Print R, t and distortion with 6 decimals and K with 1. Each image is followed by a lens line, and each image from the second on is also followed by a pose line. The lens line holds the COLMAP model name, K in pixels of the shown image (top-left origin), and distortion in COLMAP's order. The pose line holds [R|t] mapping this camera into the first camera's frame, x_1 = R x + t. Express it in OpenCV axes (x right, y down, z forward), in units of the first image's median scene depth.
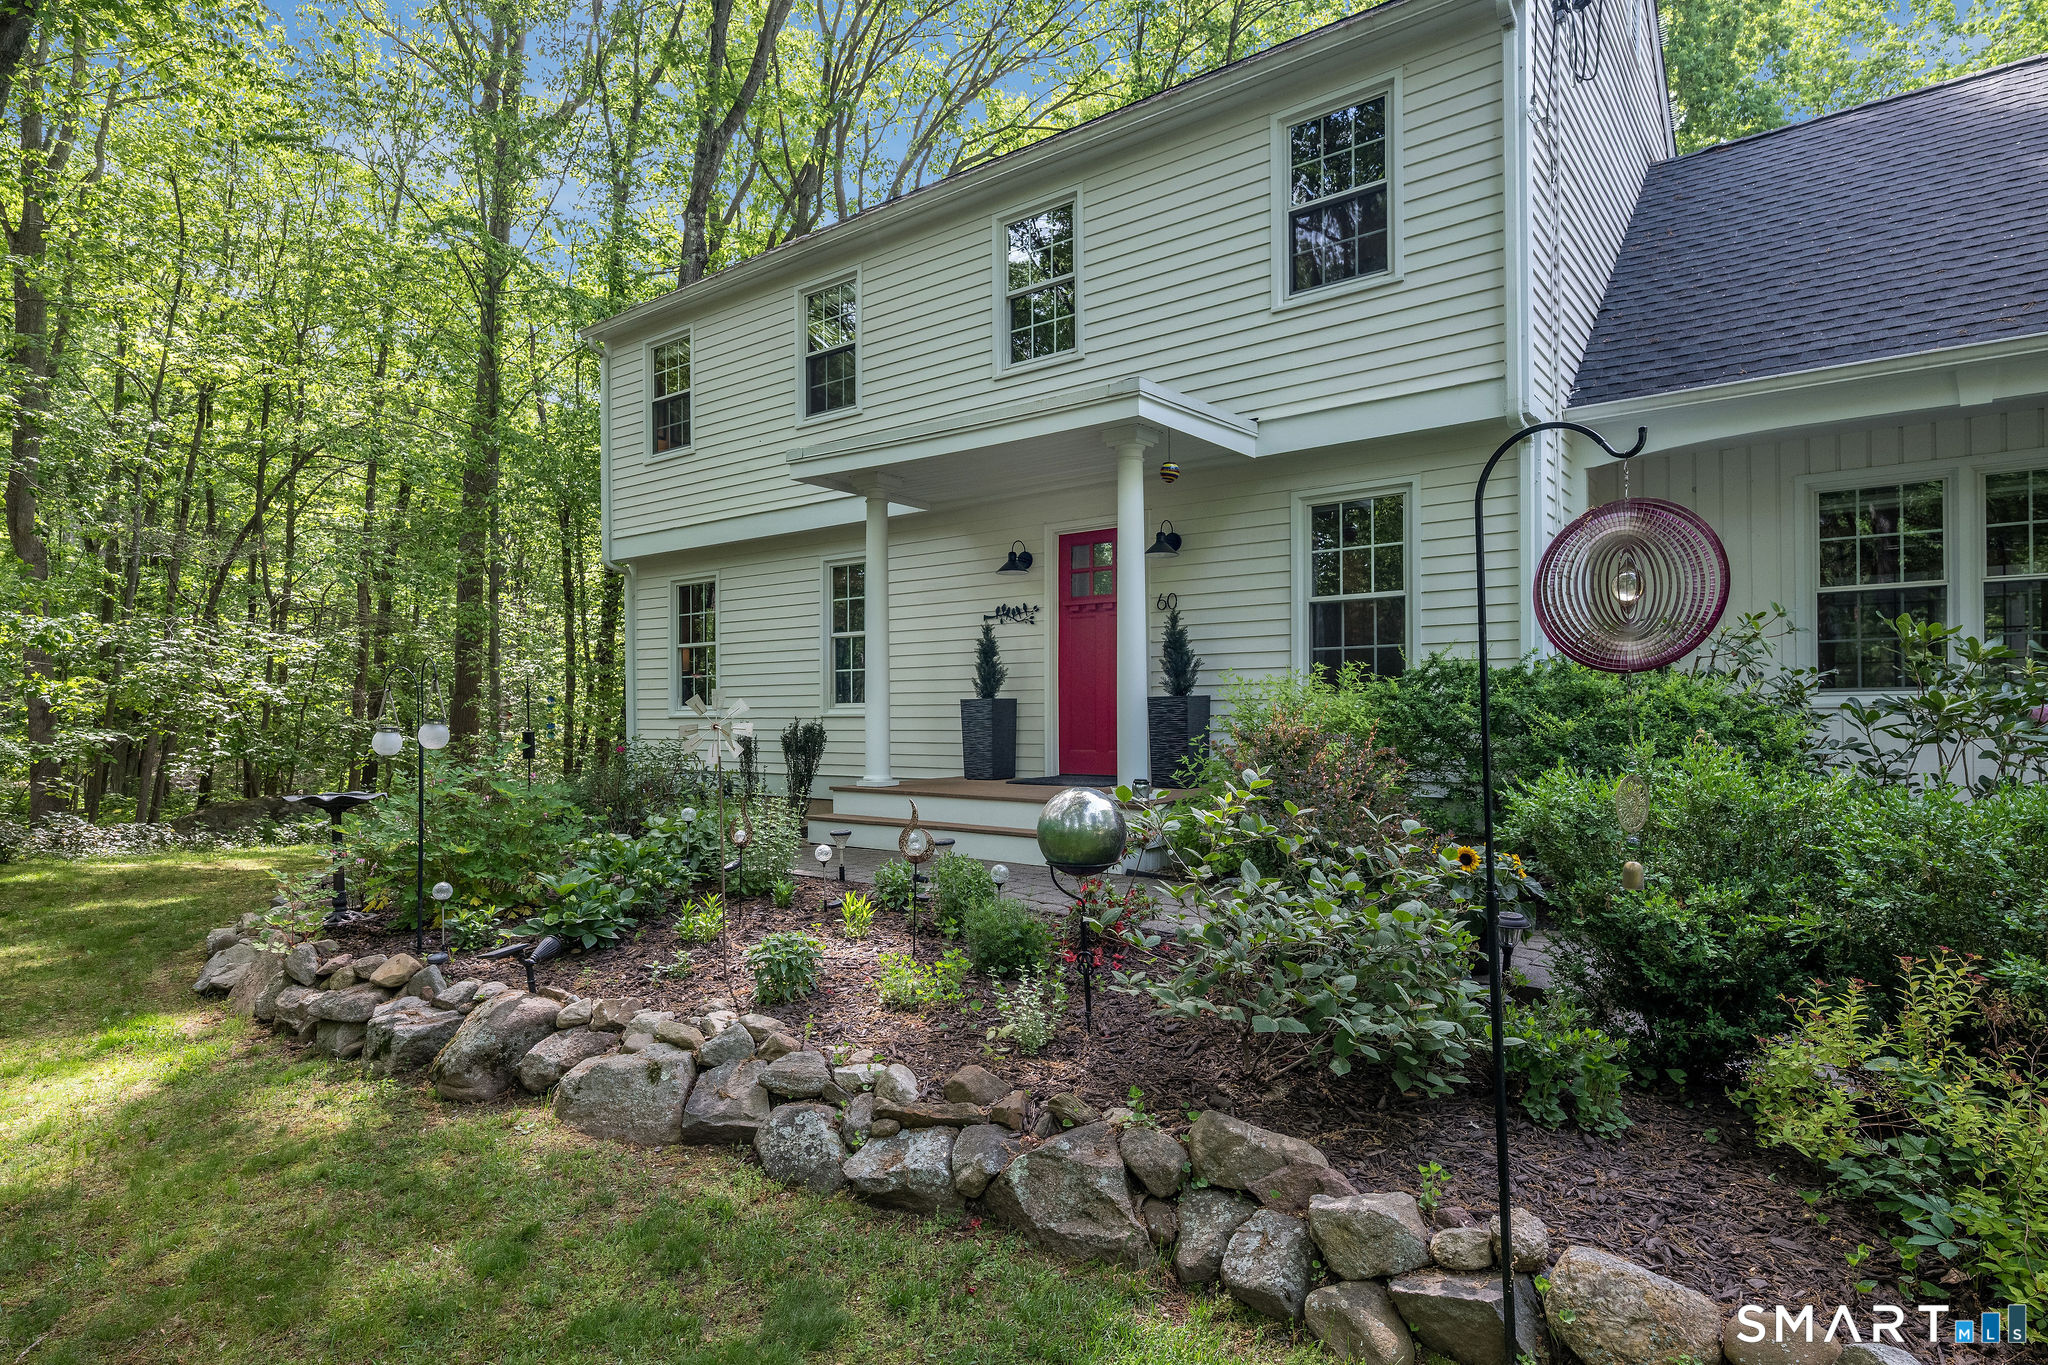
lens RADIAL K [[1092.2, 0, 1032.8], [0, 1092.2, 692.8], [0, 0, 1]] dist [-0.001524, -0.000677]
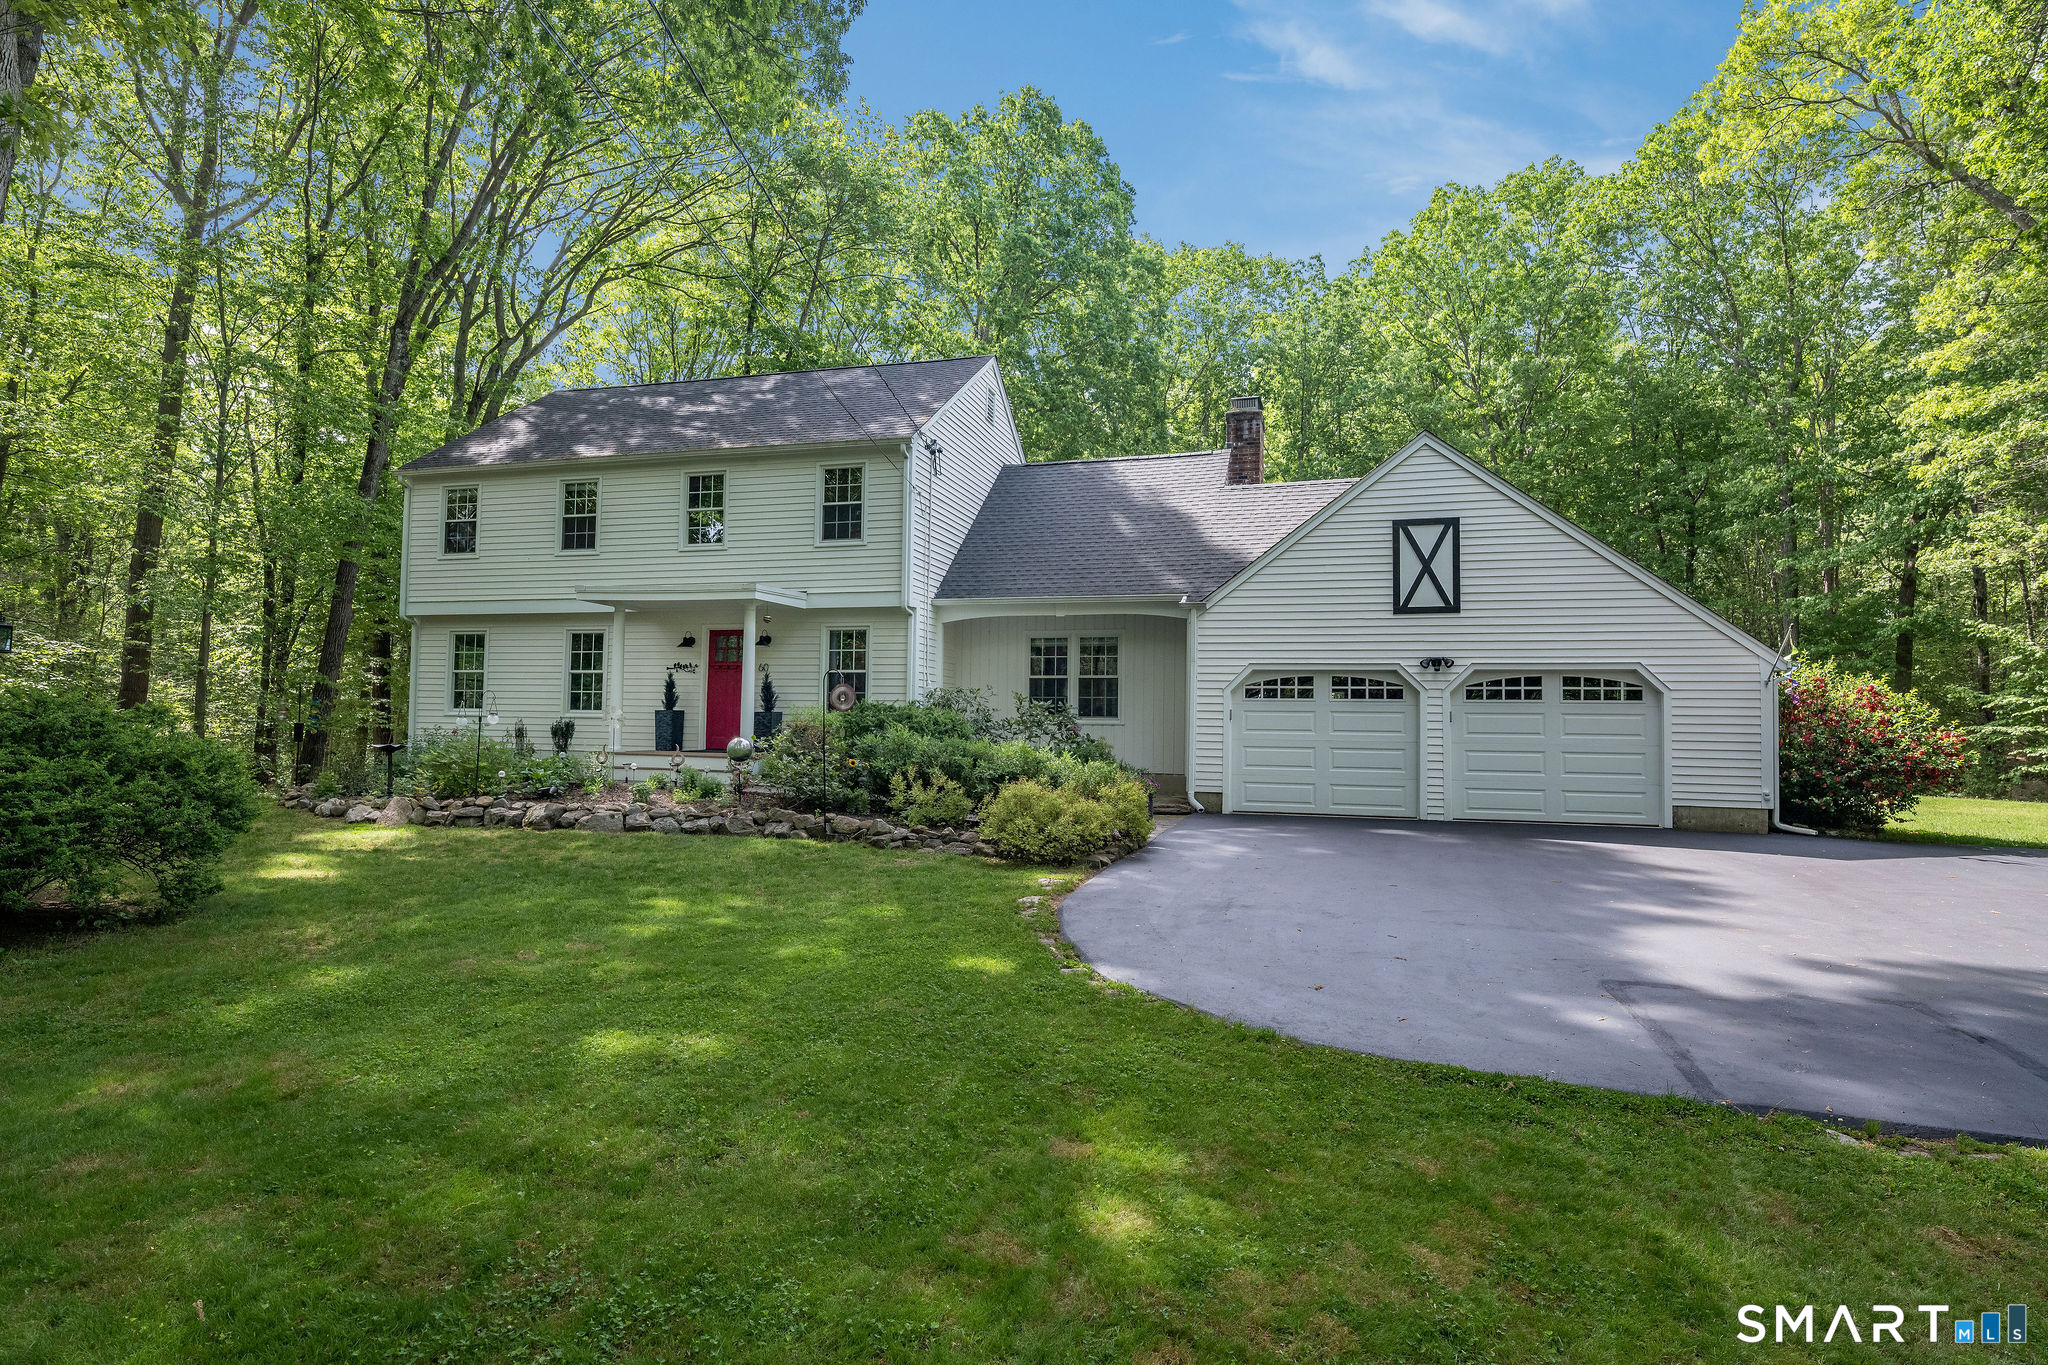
lens RADIAL K [[1092.2, 0, 1032.1], [0, 1092.2, 694.9], [0, 0, 1]] dist [-0.001524, -0.000677]
pose [[0.930950, 0.033498, 0.363608, -0.162637], [-0.029541, 0.999428, -0.016440, -0.009926], [-0.363951, 0.004563, 0.931407, -1.180289]]
